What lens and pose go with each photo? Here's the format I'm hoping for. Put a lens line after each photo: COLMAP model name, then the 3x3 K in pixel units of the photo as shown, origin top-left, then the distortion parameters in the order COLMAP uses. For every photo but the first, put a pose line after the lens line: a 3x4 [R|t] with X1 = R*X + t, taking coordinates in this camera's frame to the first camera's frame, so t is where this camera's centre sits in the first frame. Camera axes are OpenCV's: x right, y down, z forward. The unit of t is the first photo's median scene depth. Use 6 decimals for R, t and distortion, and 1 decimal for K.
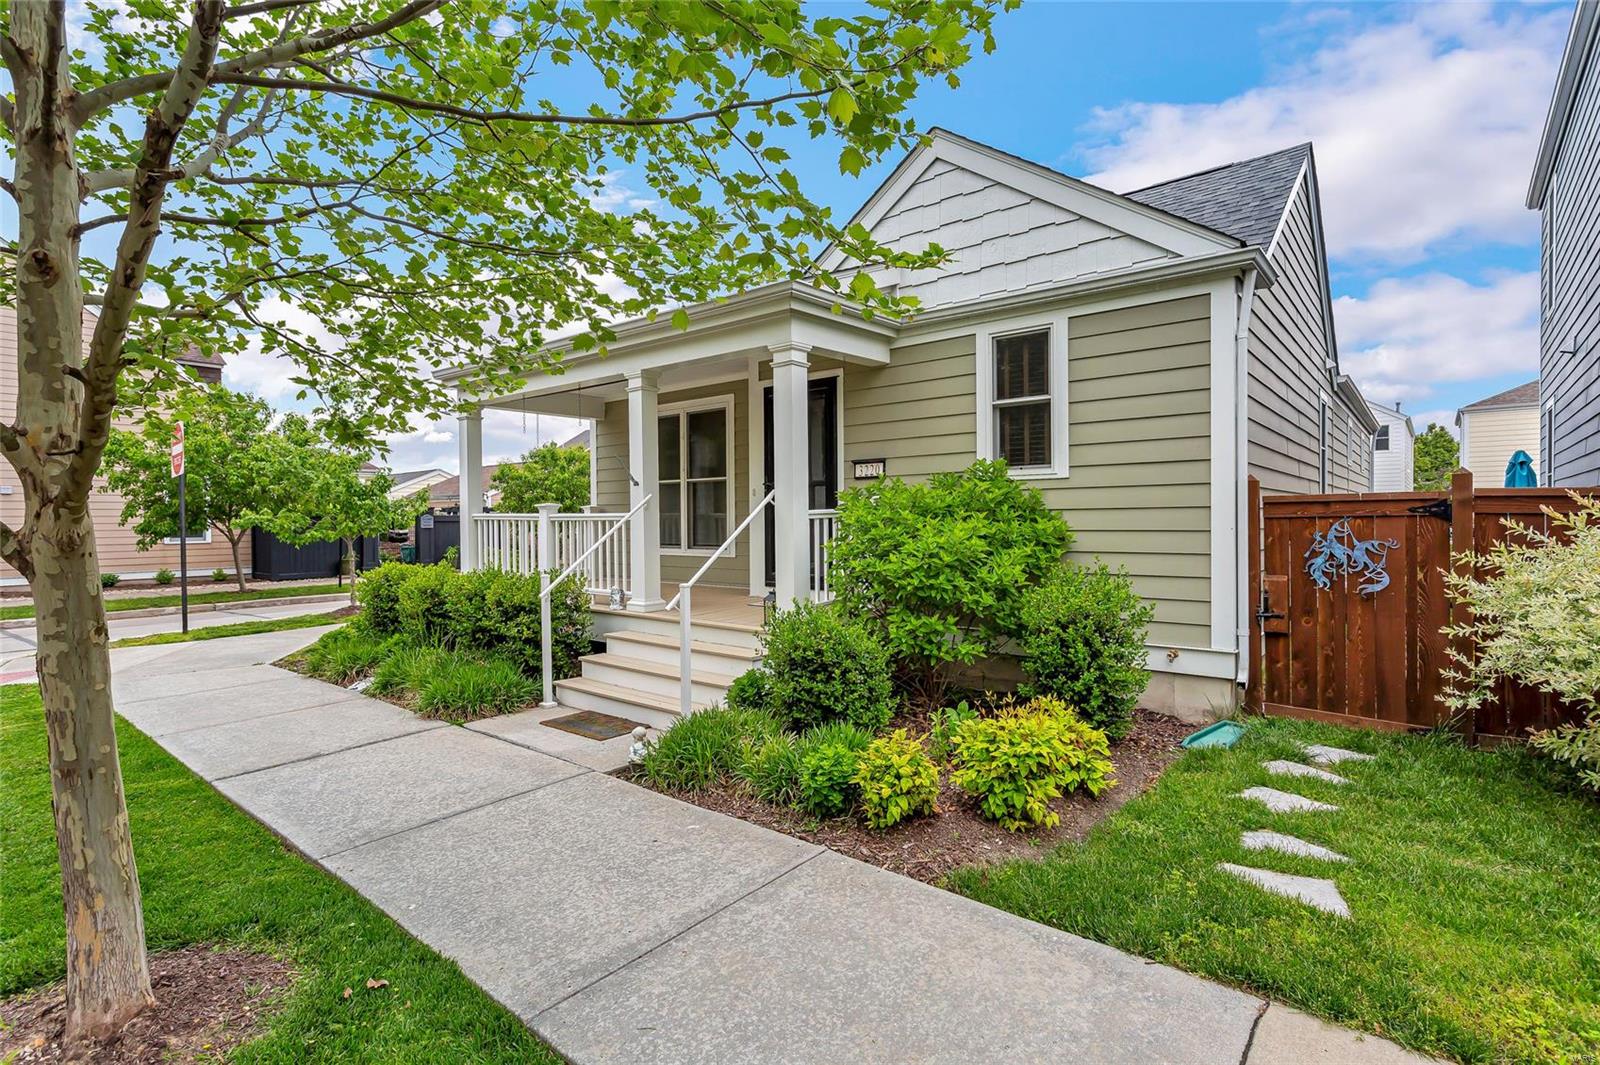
lens RADIAL K [[787.5, 0, 799.5], [0, 787.5, 520.2], [0, 0, 1]] dist [0.002572, 0.005502]
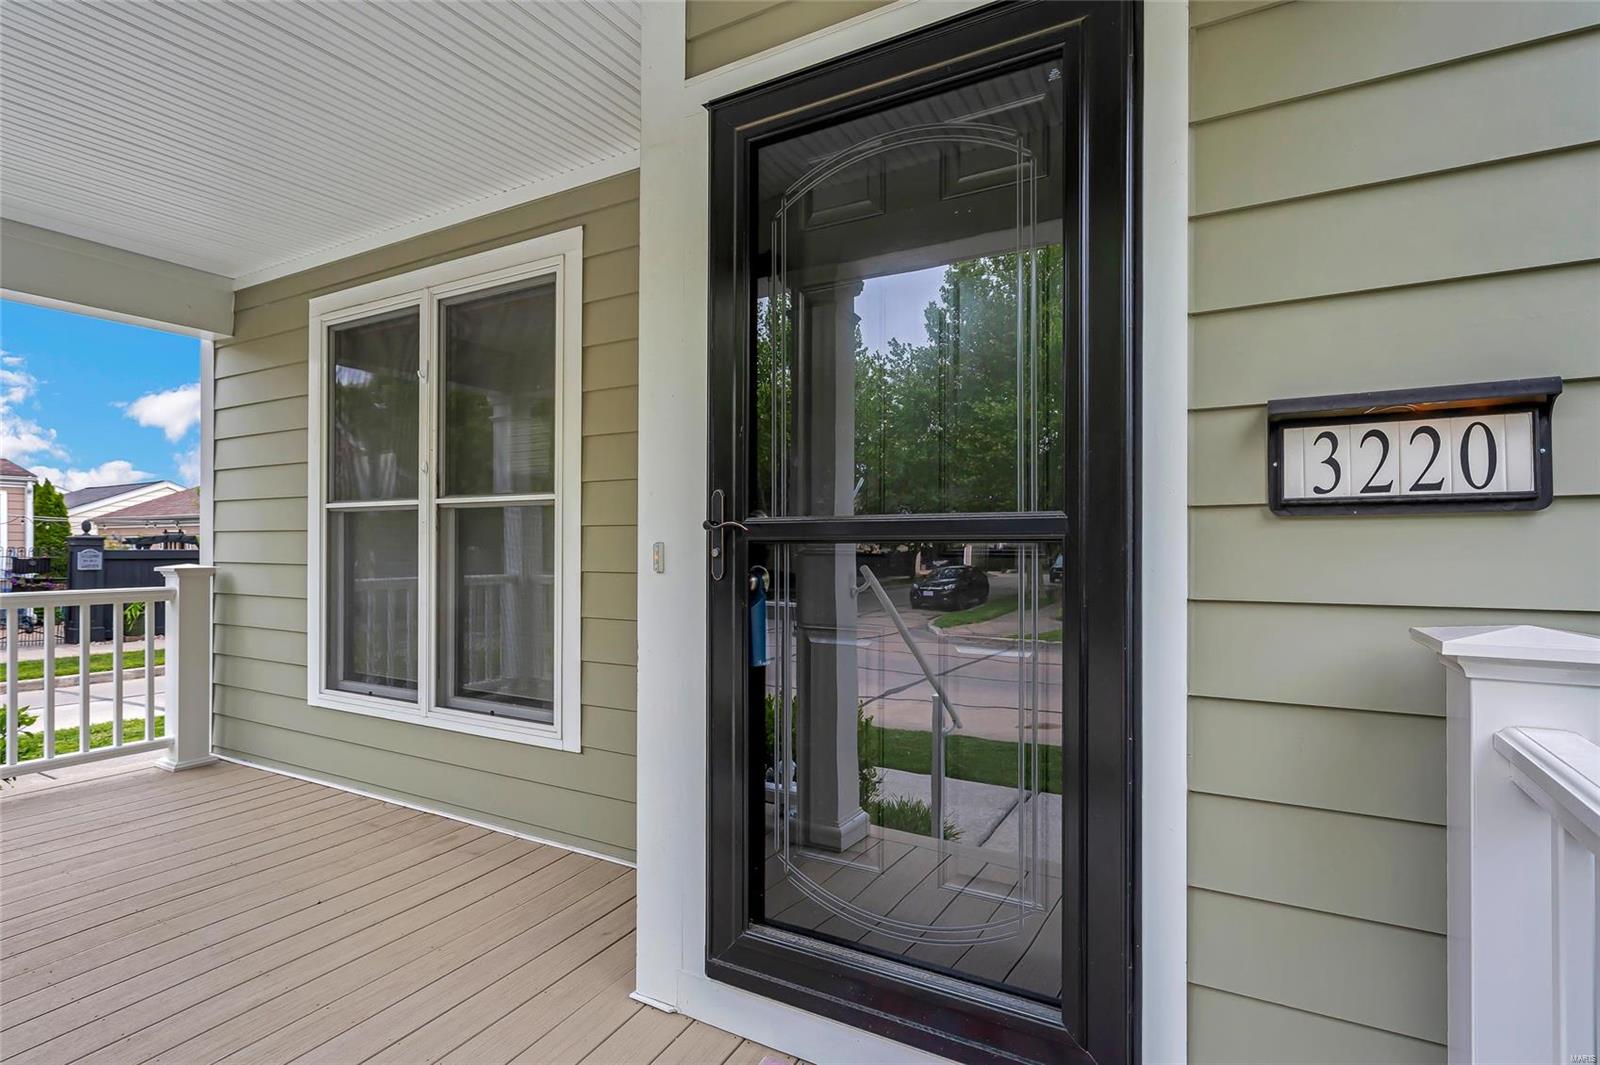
lens RADIAL K [[787.5, 0, 796.4], [0, 787.5, 543.0], [0, 0, 1]] dist [0.002572, 0.005502]
pose [[0.983758, 0.017935, 0.178603, -0.088871], [-0.016051, 0.999799, -0.011987, -0.055463], [-0.178783, 0.008925, 0.983848, 1.137532]]
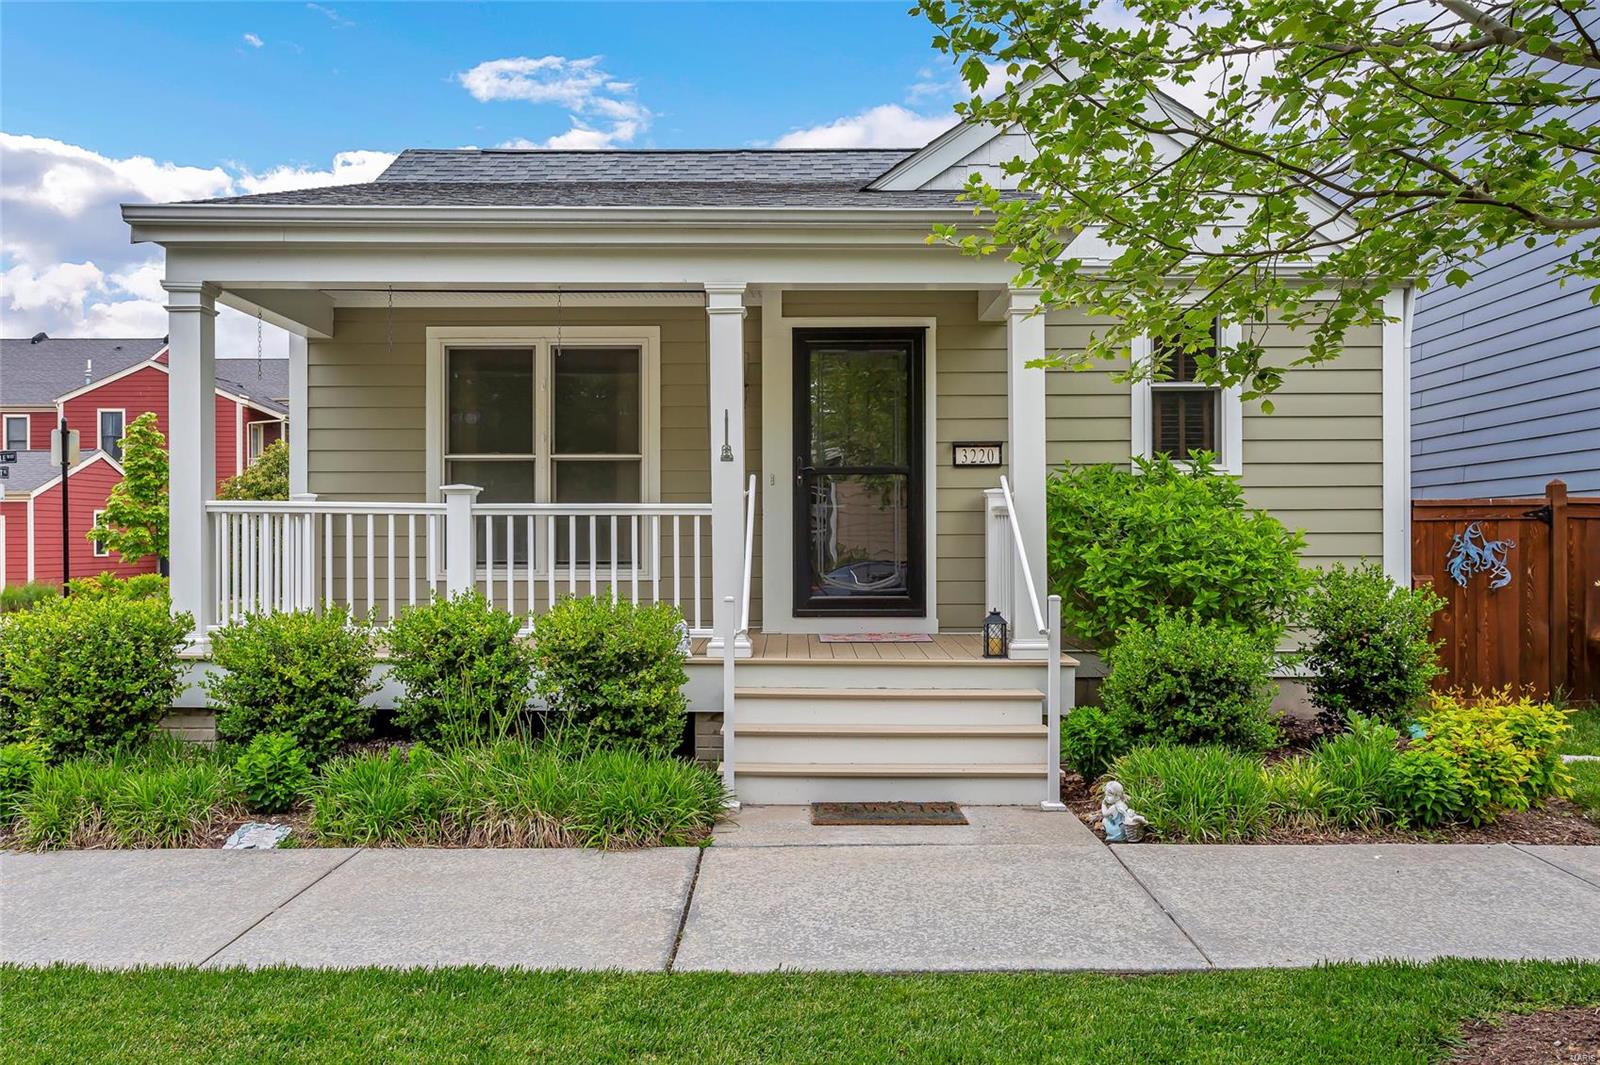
lens RADIAL K [[1229.3, 0, 801.9], [0, 1229.3, 538.4], [0, 0, 1]] dist [0.015330, 0.004231]
pose [[0.765142, 0.009504, 0.643791, -1.071048], [-0.002340, 0.999925, -0.011981, 0.041179], [-0.643857, 0.007661, 0.765108, 0.263000]]
